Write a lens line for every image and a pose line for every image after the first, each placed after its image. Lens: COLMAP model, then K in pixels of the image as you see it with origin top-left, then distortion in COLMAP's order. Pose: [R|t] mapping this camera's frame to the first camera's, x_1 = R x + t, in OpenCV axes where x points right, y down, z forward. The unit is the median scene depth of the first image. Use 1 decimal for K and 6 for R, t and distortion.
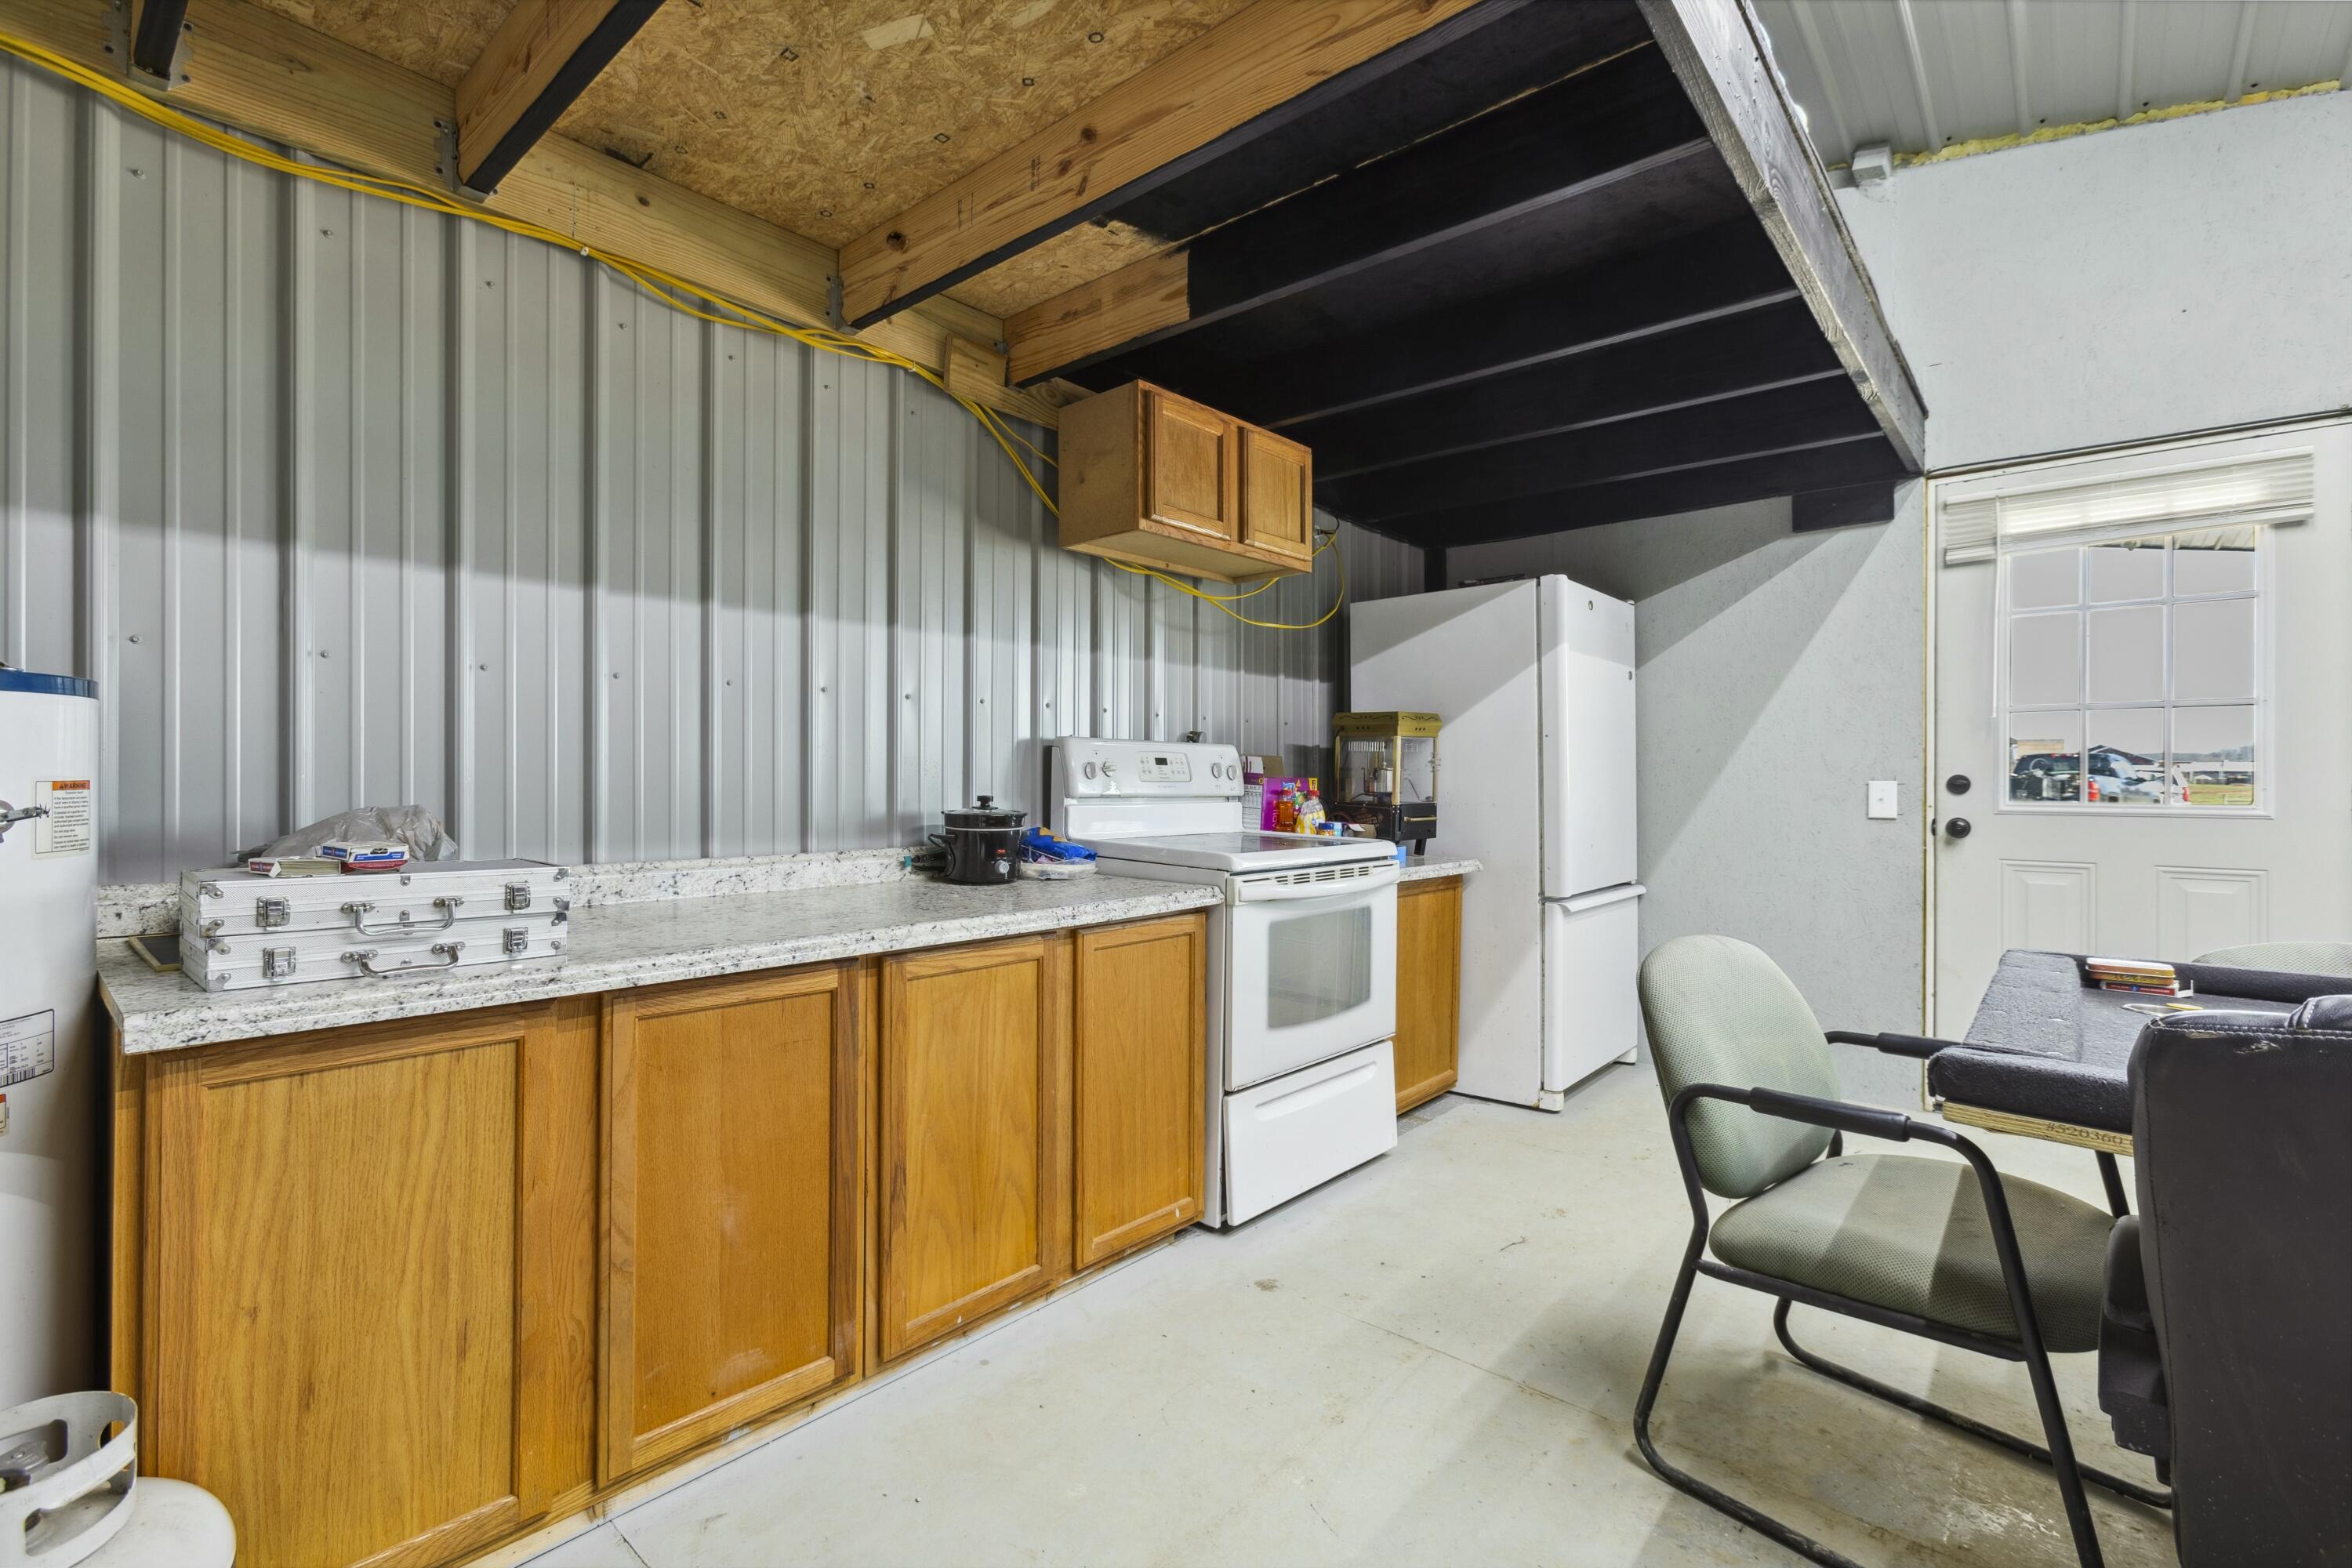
lens RADIAL K [[1052.0, 0, 1173.7], [0, 1052.0, 776.3], [0, 0, 1]] dist [-0.000431, 0.000032]
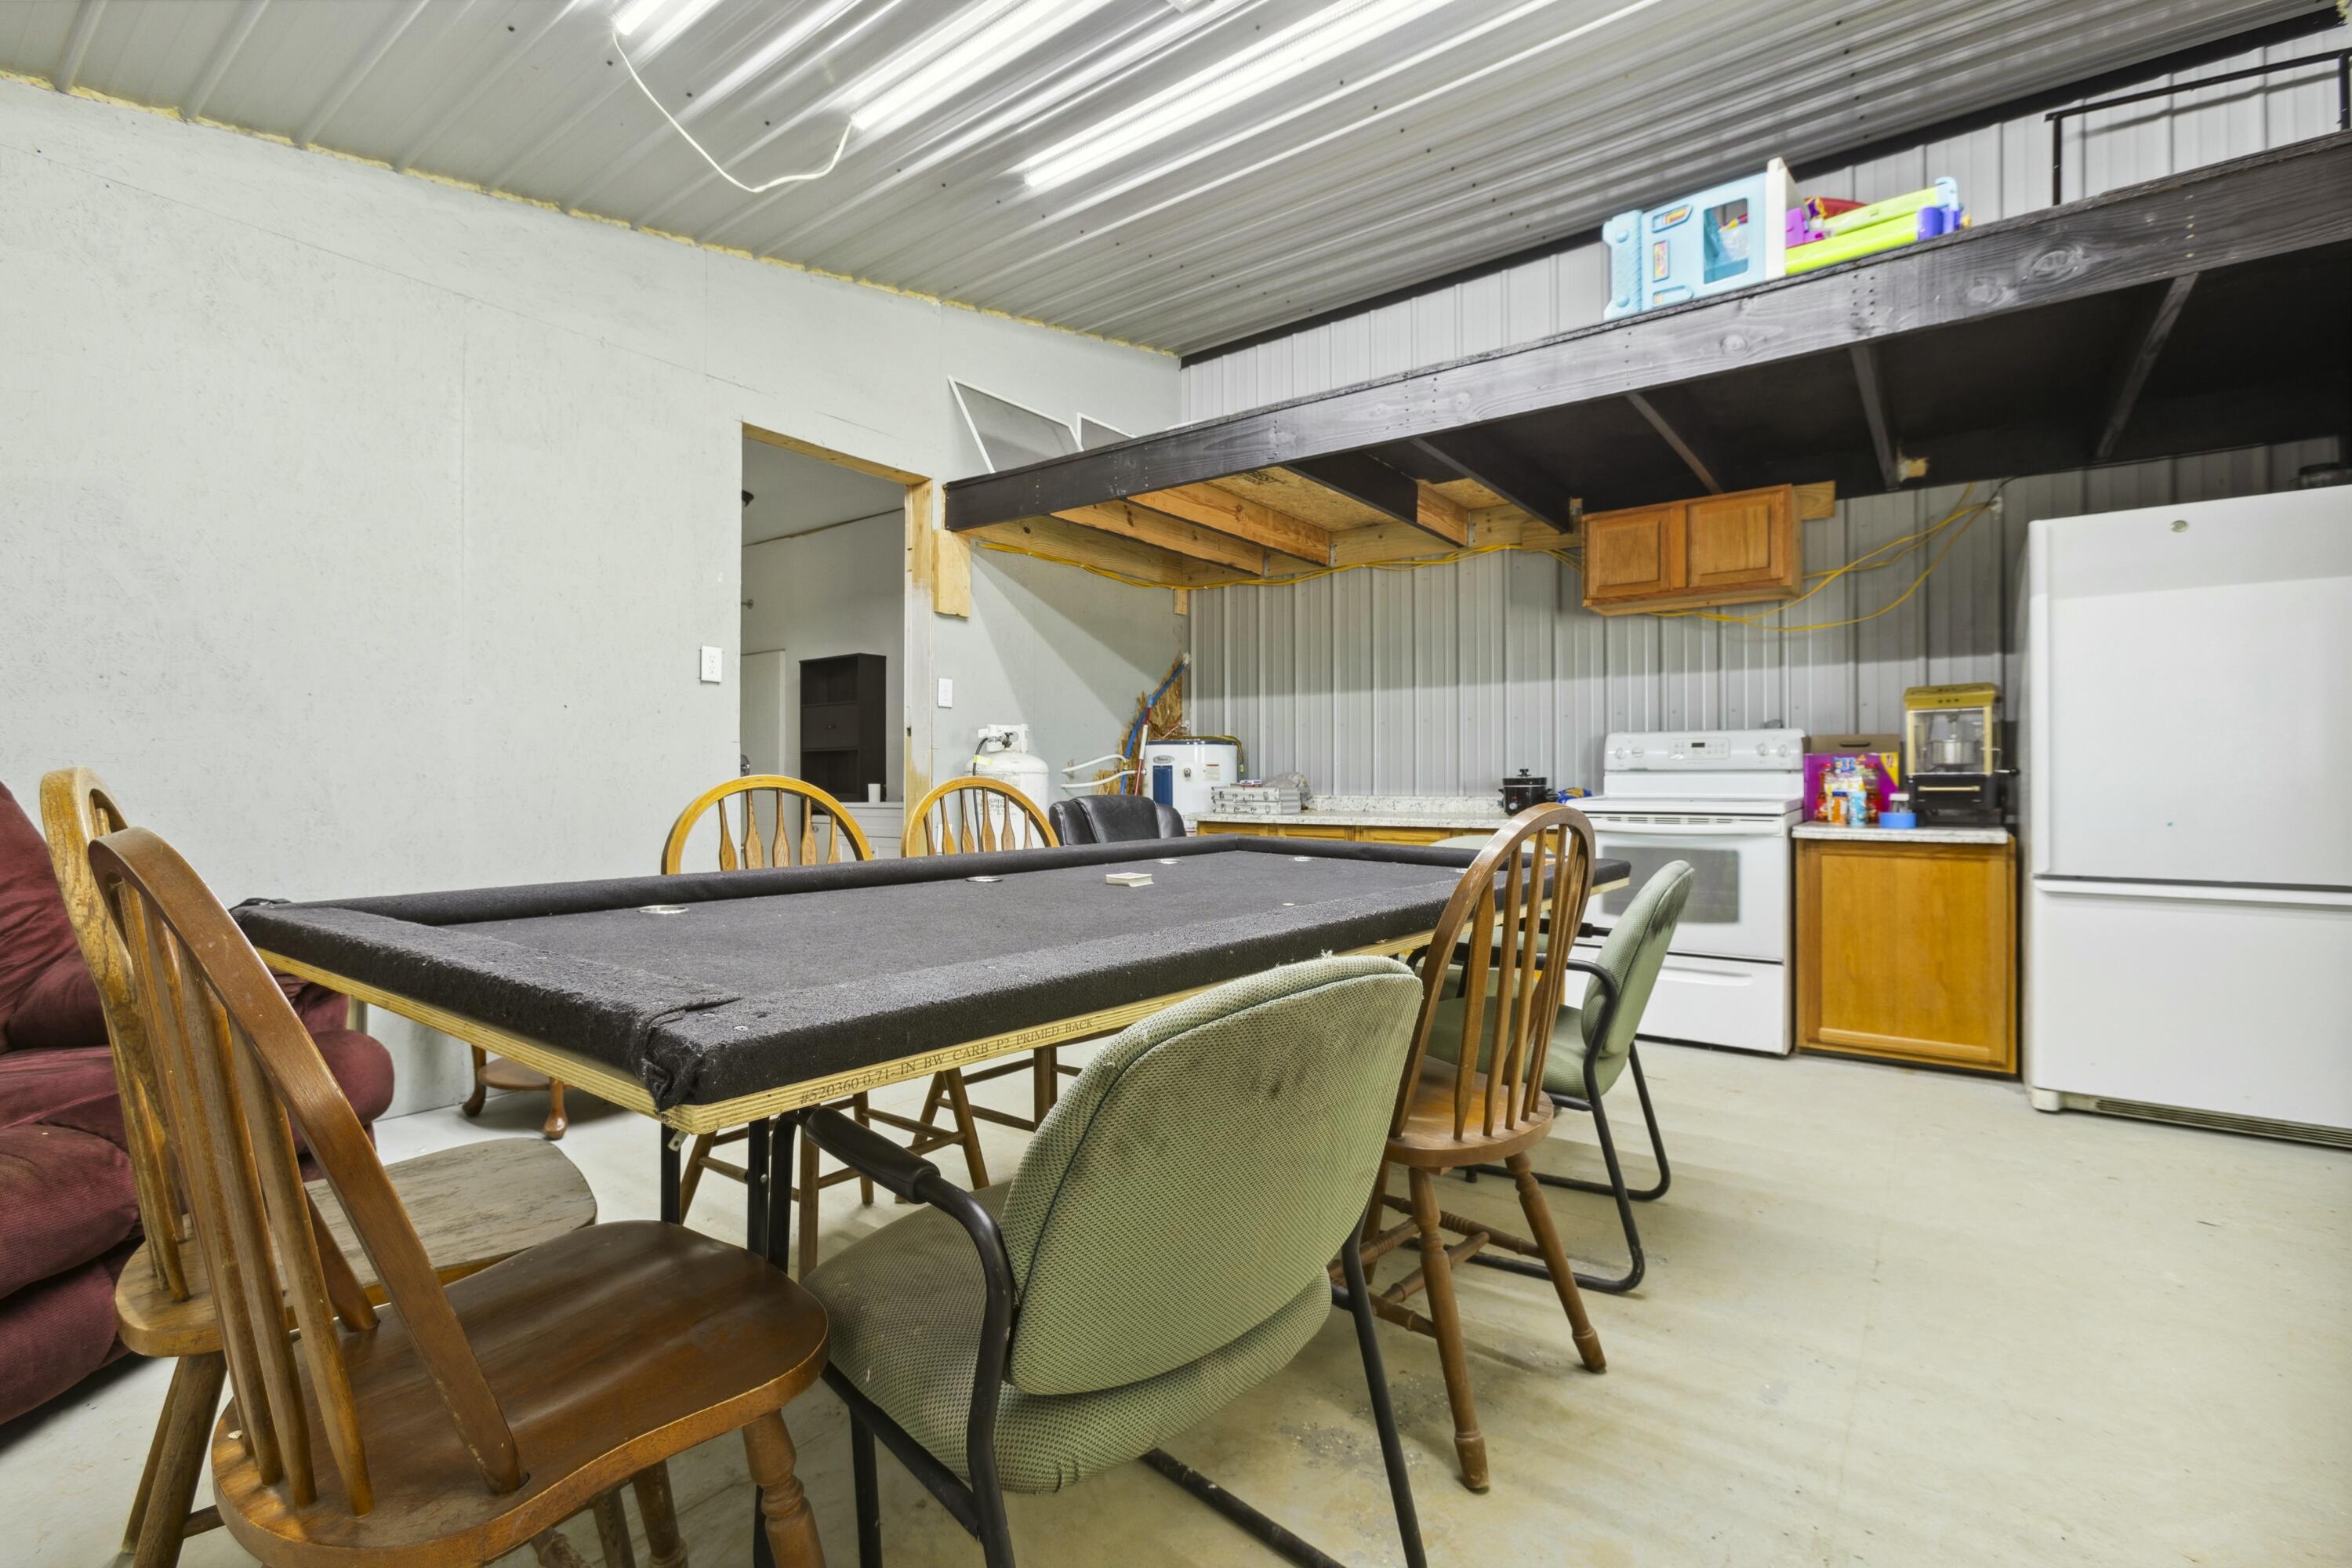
lens RADIAL K [[1052.0, 0, 1173.7], [0, 1052.0, 776.3], [0, 0, 1]] dist [-0.000431, 0.000032]
pose [[0.068503, -0.004635, -0.997640, 1.377165], [0.003303, 0.999985, -0.004419, 0.033450], [0.997645, -0.002992, 0.068517, 0.216299]]
